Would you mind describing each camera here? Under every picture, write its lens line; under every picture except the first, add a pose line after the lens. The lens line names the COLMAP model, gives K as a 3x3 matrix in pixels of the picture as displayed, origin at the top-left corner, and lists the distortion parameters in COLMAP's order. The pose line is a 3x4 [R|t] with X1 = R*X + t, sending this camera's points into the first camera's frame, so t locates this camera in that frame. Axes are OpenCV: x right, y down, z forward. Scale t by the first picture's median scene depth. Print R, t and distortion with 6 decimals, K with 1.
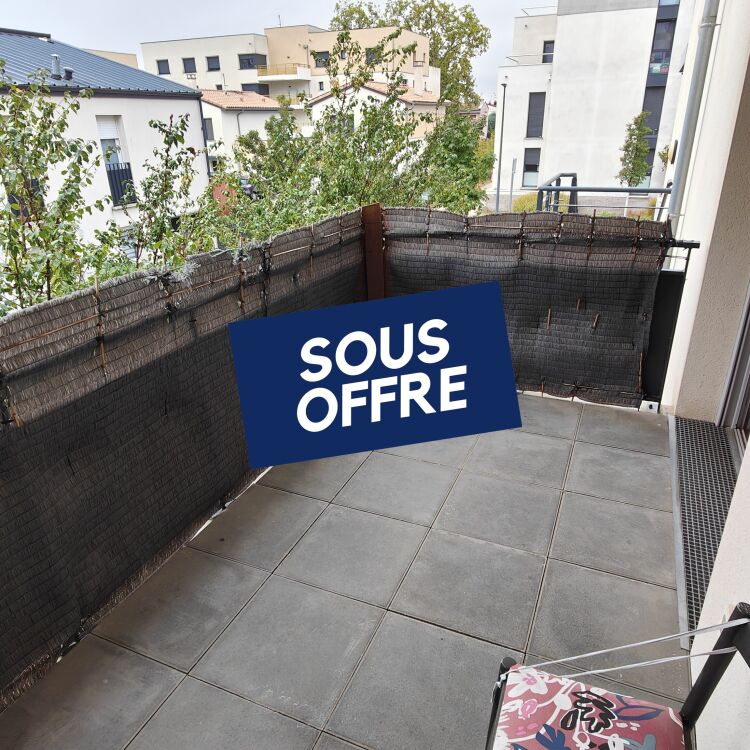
lens RADIAL K [[573.1, 0, 374.4], [0, 573.1, 374.5], [0, 0, 1]] dist [0.004147, -0.009065]
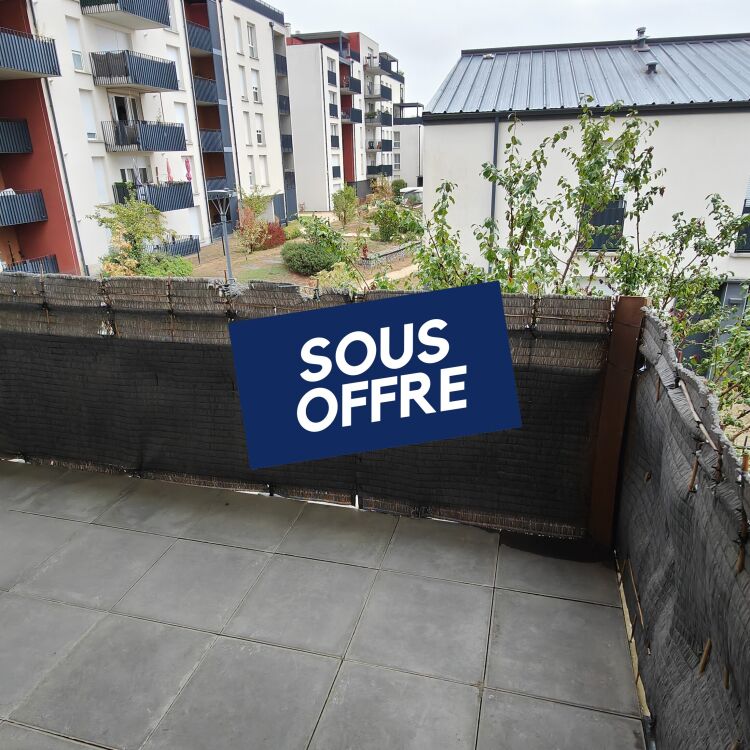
lens RADIAL K [[573.1, 0, 376.0], [0, 573.1, 377.0], [0, 0, 1]] dist [0.004147, -0.009065]
pose [[0.157455, 0.377372, -0.912578, 0.893520], [-0.377430, 0.876944, 0.297515, -0.484821], [0.912554, 0.297589, 0.280511, 0.975746]]
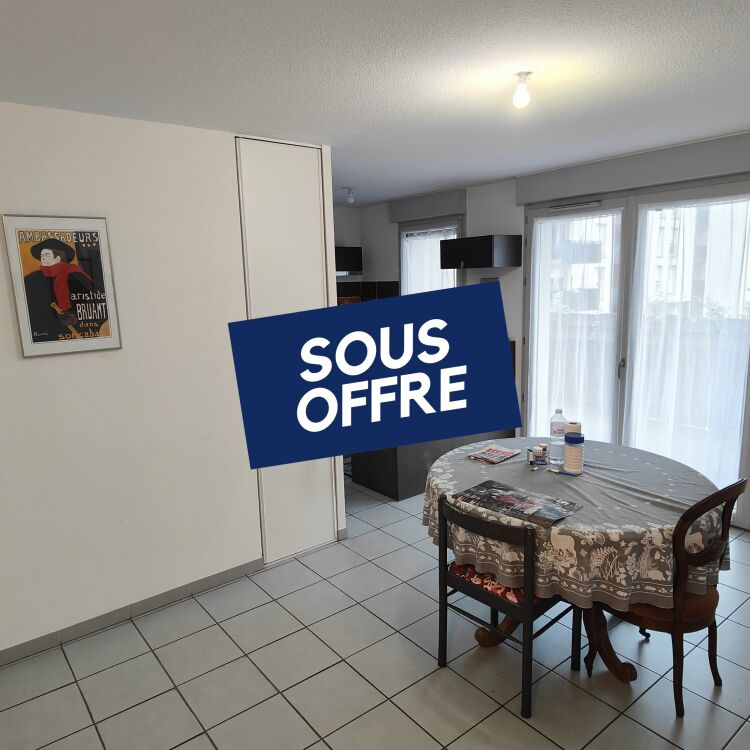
lens RADIAL K [[573.1, 0, 375.0], [0, 573.1, 377.4], [0, 0, 1]] dist [0.004147, -0.009065]
pose [[-0.490289, 0.194670, -0.849541, 1.041049], [-0.304376, 0.875120, 0.376193, -0.504476], [0.816684, 0.443023, -0.369808, 0.997433]]
